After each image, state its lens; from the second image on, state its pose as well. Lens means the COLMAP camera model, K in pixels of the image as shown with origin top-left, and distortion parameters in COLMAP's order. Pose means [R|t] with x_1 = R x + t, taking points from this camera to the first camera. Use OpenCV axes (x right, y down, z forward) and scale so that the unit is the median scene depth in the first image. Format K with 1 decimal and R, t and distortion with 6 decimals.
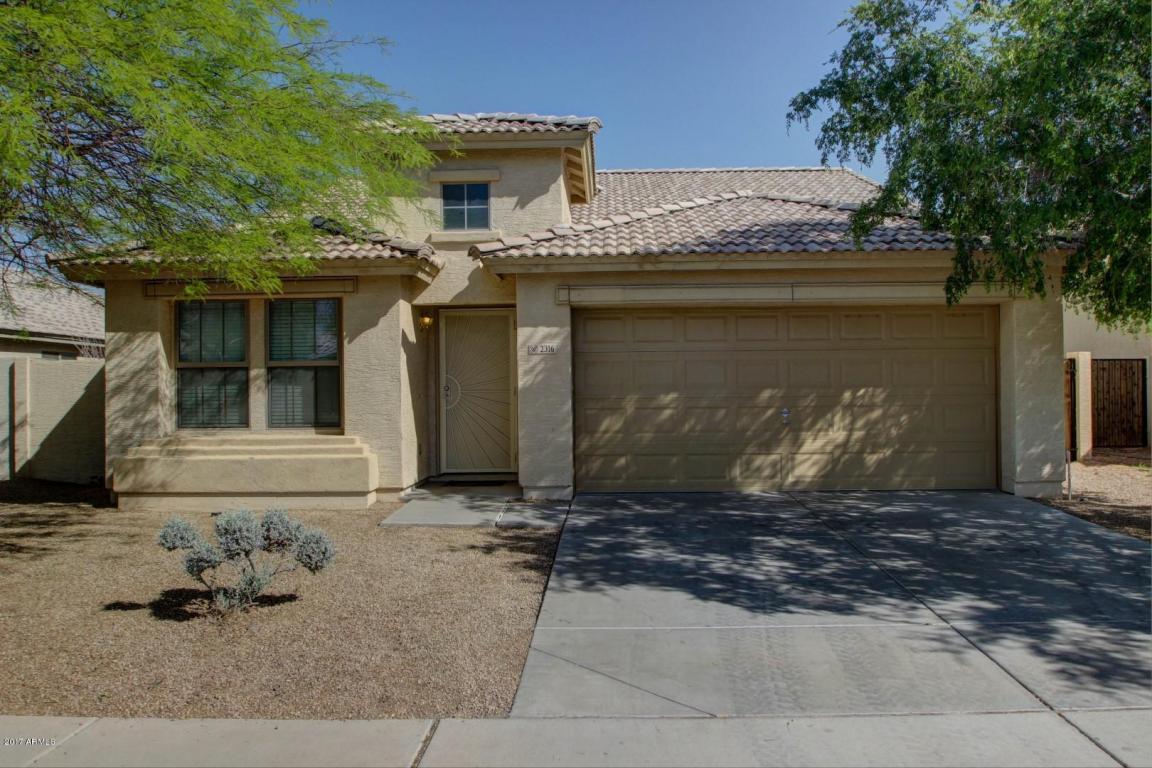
lens RADIAL K [[547.1, 0, 584.5], [0, 547.1, 384.0], [0, 0, 1]] dist [-0.017540, -0.000539]
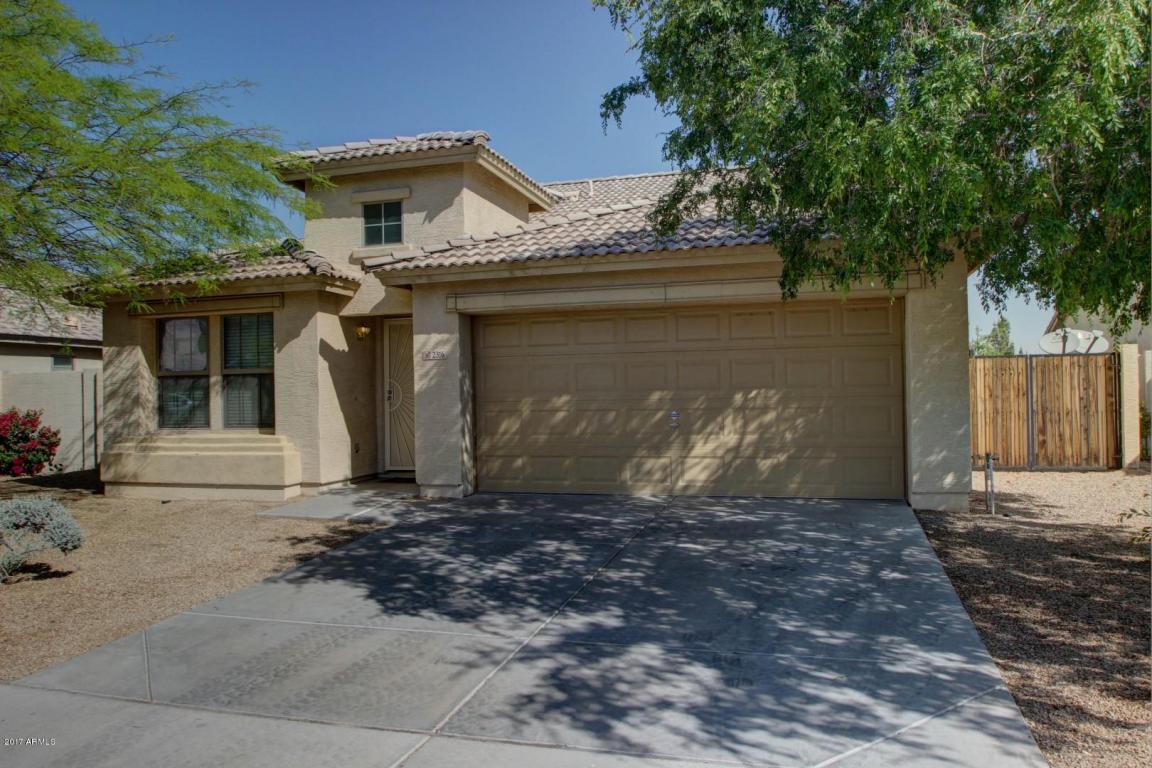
lens RADIAL K [[547.1, 0, 688.5], [0, 547.1, 379.8], [0, 0, 1]] dist [-0.017540, -0.000539]
pose [[0.986747, -0.009484, -0.161991, 0.577683], [0.009397, 0.999955, -0.001303, -0.009577], [0.161996, -0.000236, 0.986791, 0.040147]]
